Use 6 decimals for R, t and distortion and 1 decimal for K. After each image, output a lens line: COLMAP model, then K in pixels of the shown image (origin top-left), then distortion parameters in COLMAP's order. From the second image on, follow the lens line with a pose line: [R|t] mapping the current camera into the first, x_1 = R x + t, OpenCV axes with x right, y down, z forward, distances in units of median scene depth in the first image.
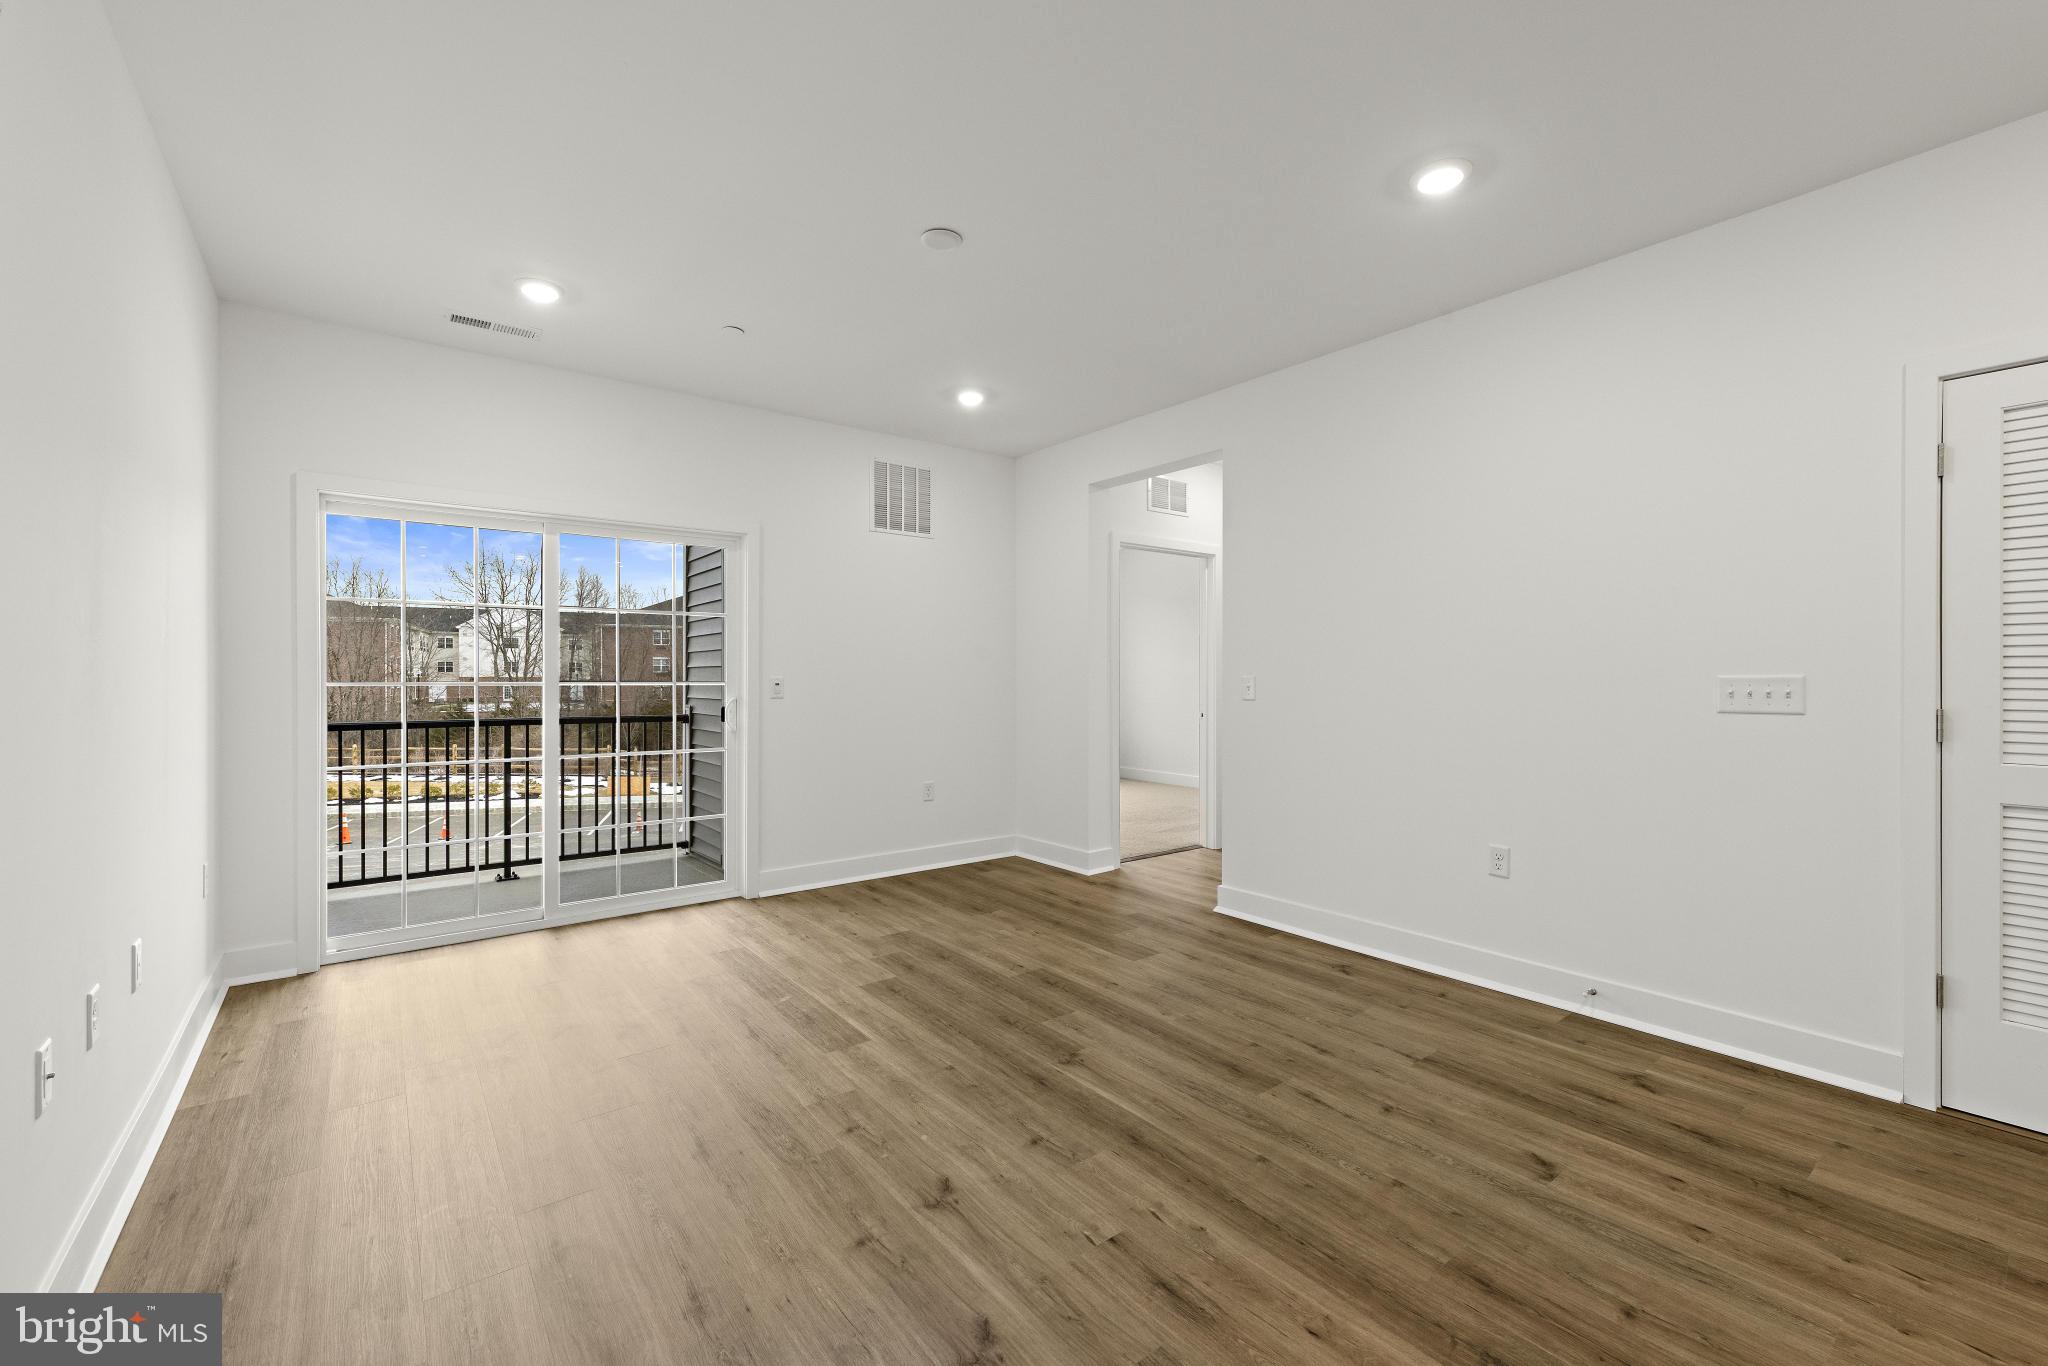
lens RADIAL K [[842.2, 0, 1024.5], [0, 842.2, 681.8], [0, 0, 1]] dist [0.006378, -0.001503]
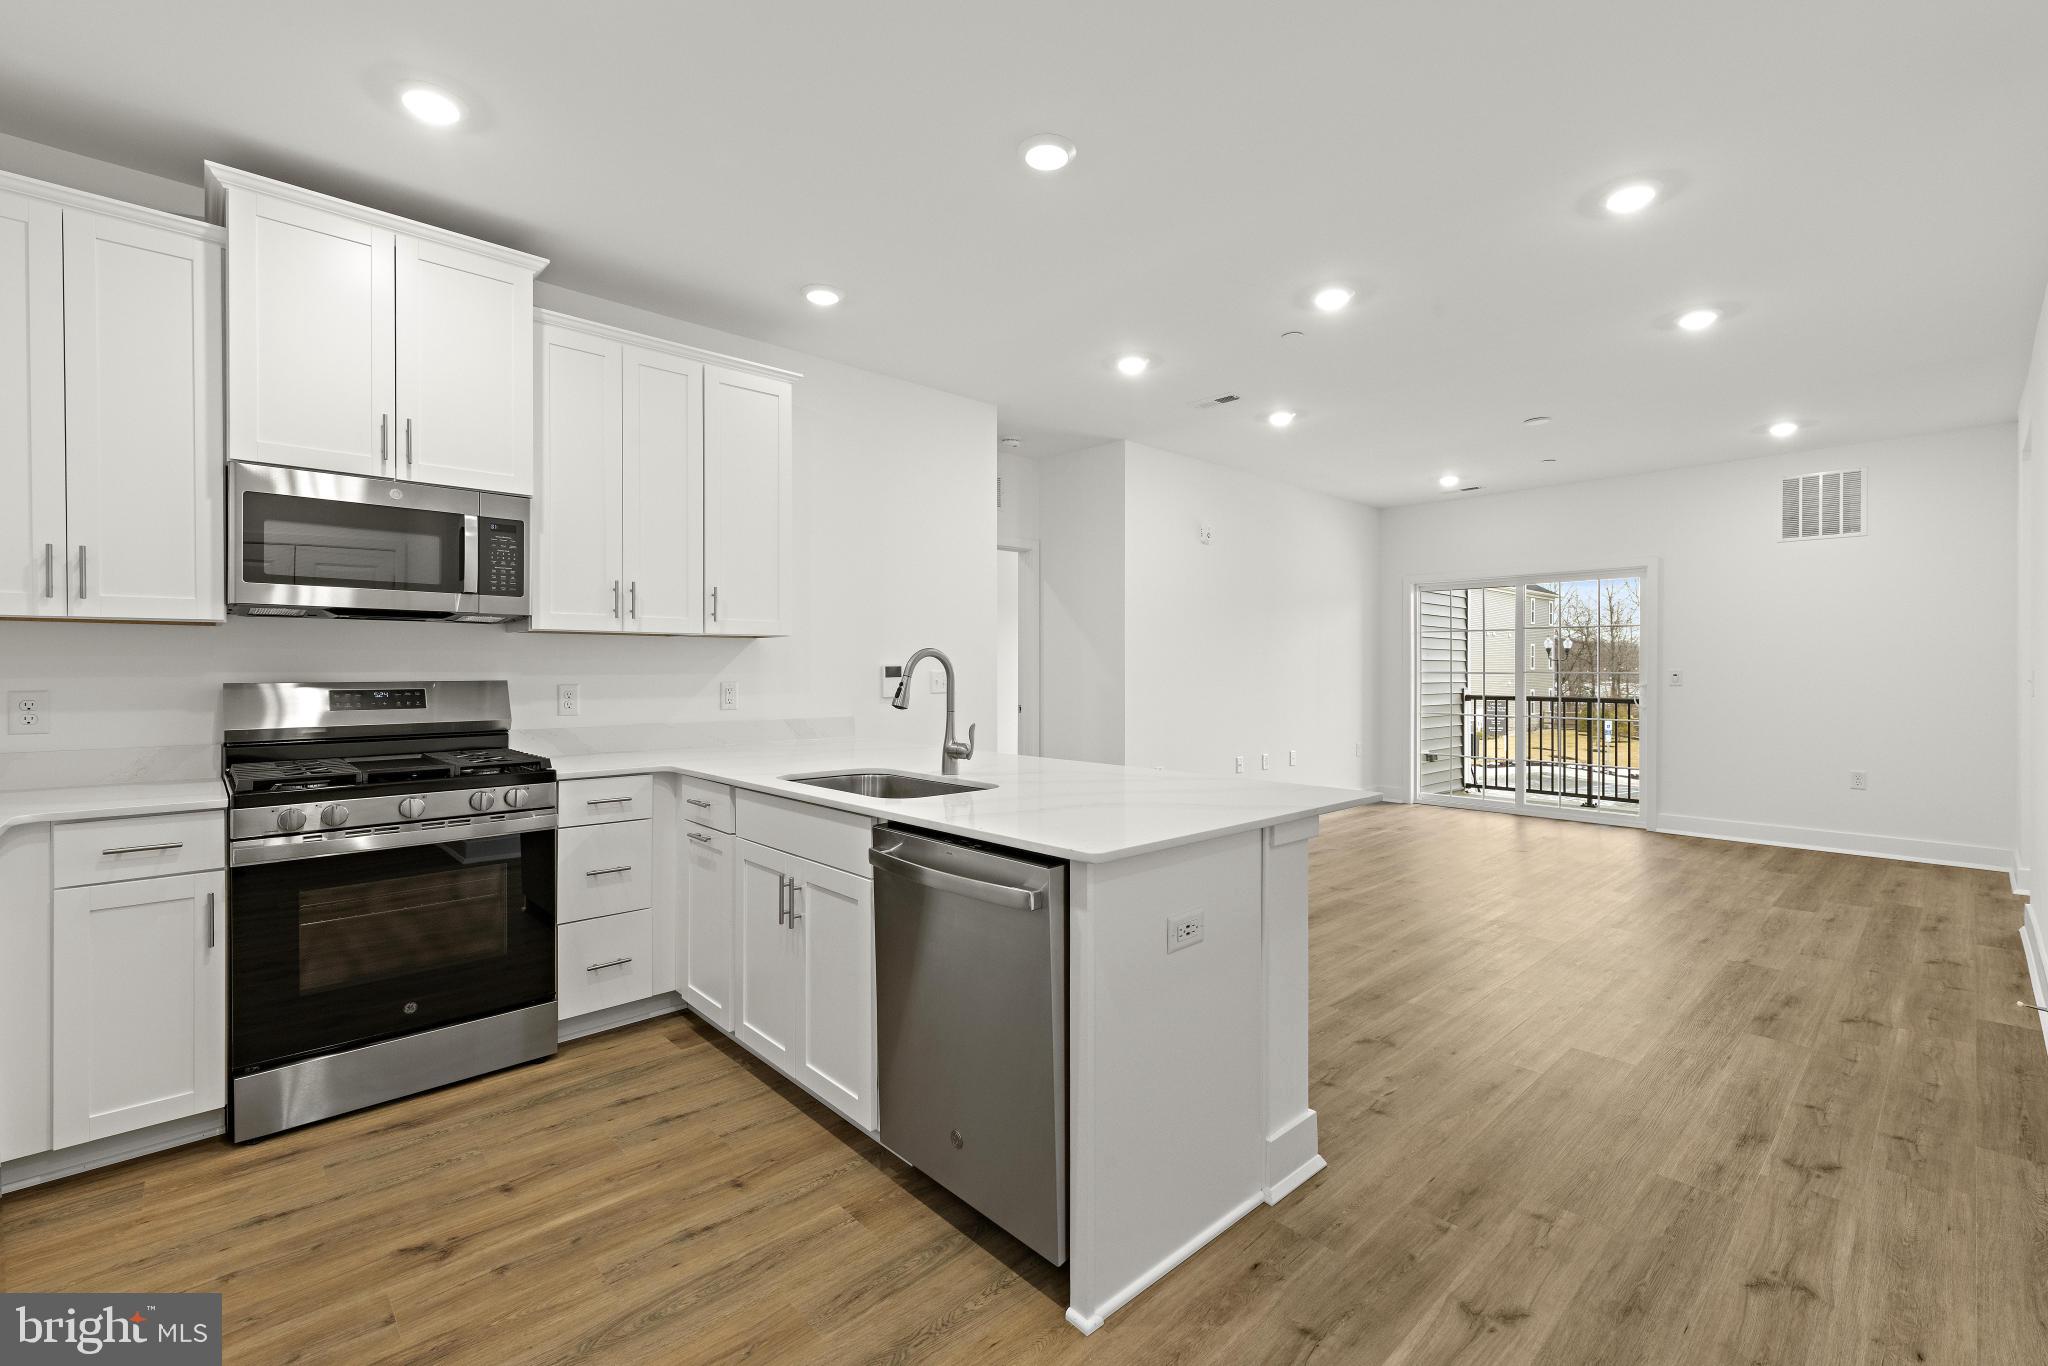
lens RADIAL K [[870.0, 0, 1030.1], [0, 870.0, 676.9], [0, 0, 1]] dist [0.006312, -0.001180]
pose [[0.087655, 0.009738, -0.996103, 1.310875], [-0.006403, 0.999937, 0.009212, -0.000024], [0.996130, 0.005570, 0.087712, -0.170763]]
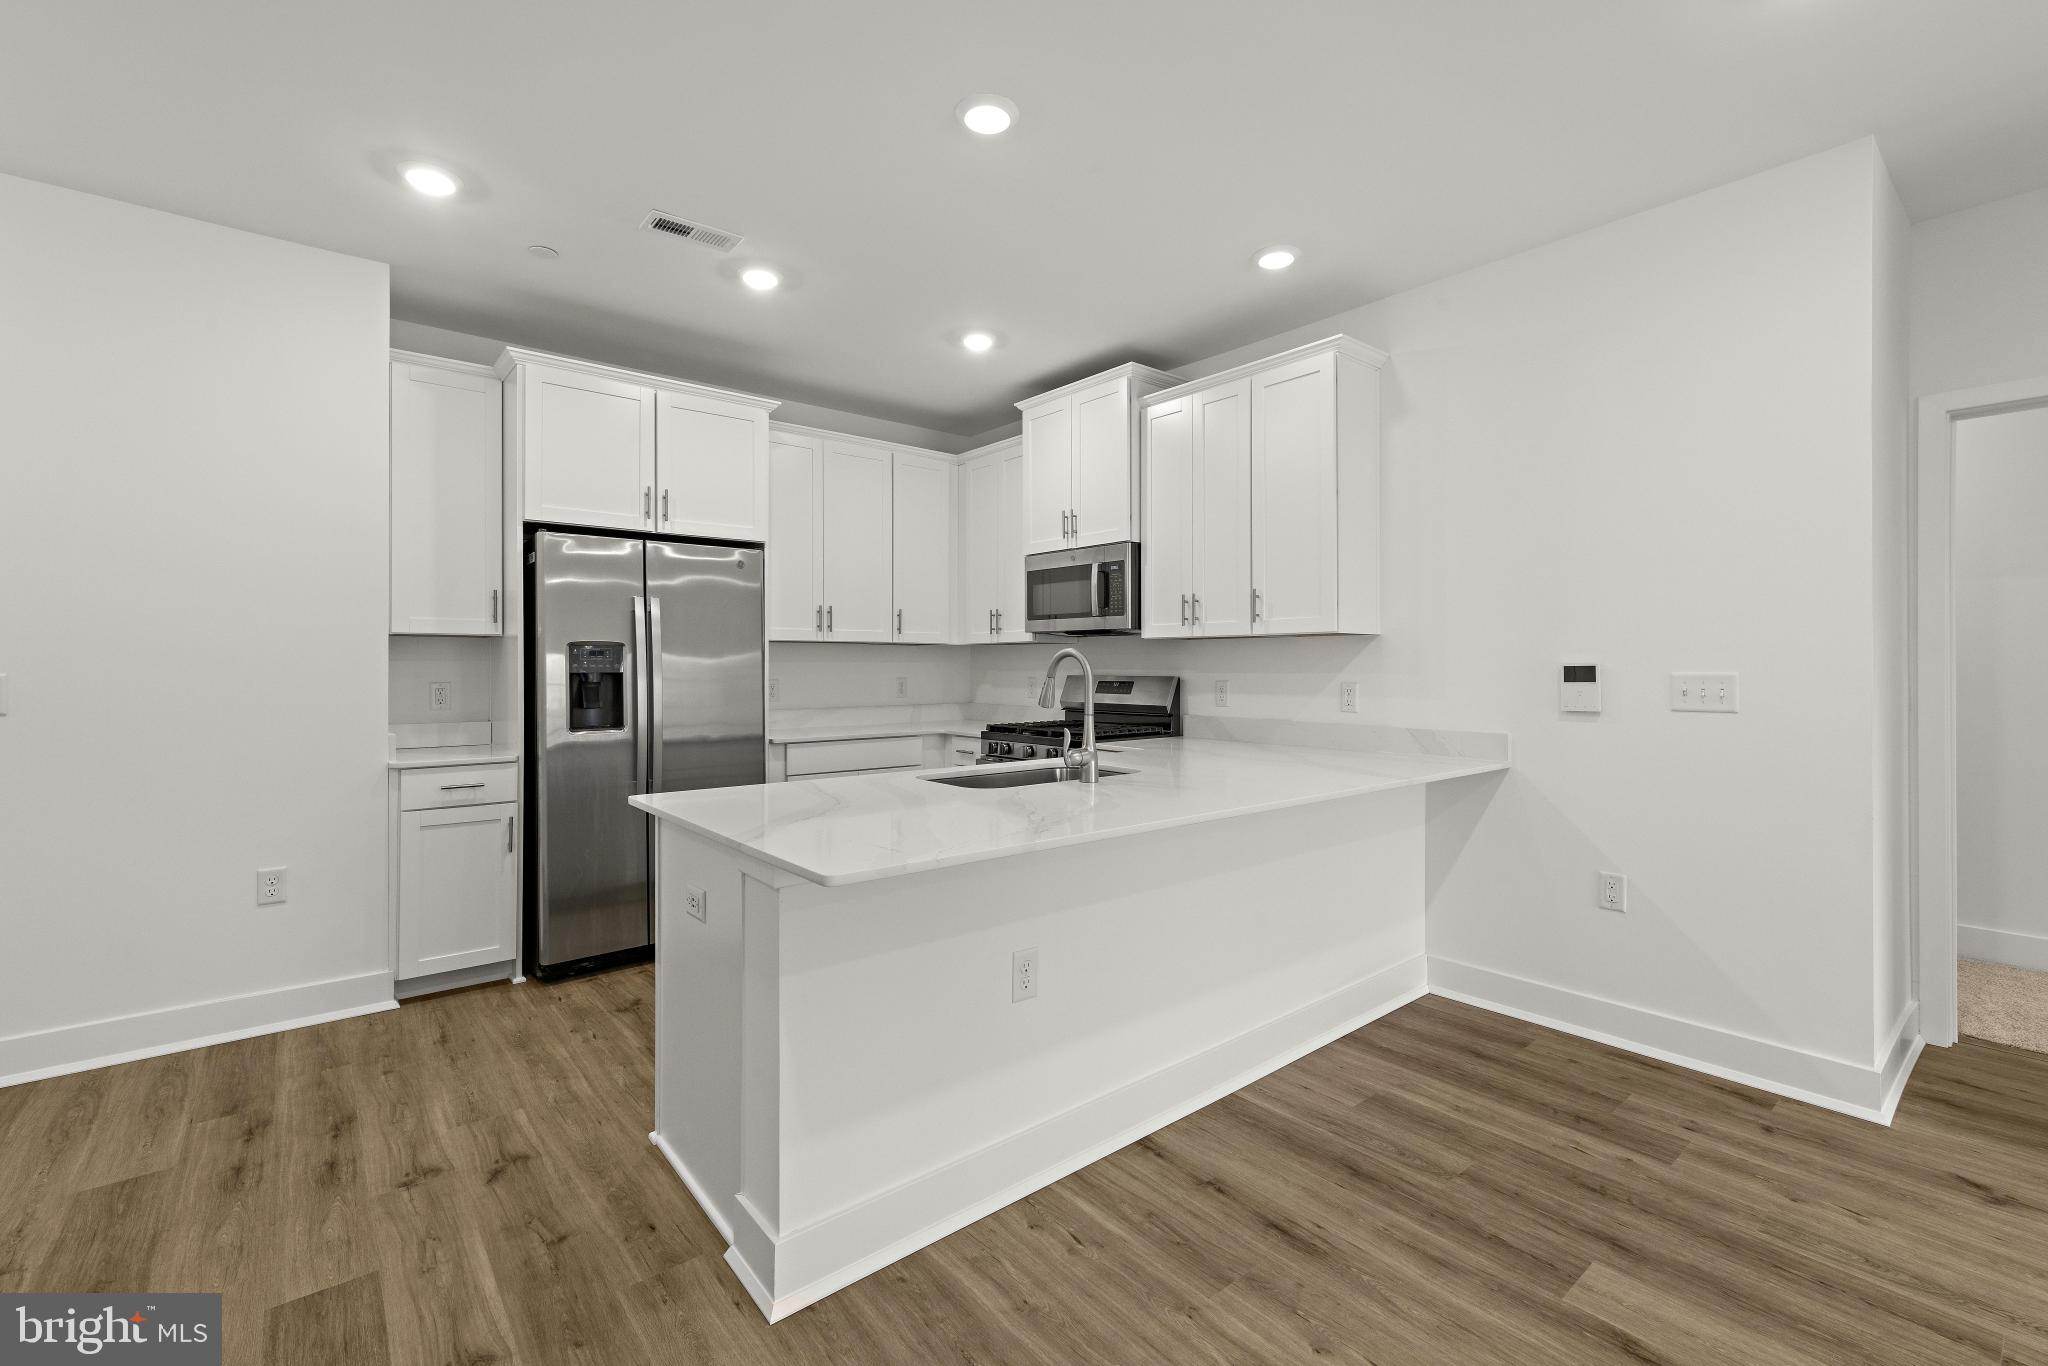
lens RADIAL K [[870.0, 0, 1030.2], [0, 870.0, 674.8], [0, 0, 1]] dist [0.006312, -0.001180]
pose [[-0.999139, 0.000540, -0.041496, 0.608085], [-0.000251, 0.999819, 0.019045, -0.009559], [0.041499, 0.019039, -0.998957, 0.553139]]
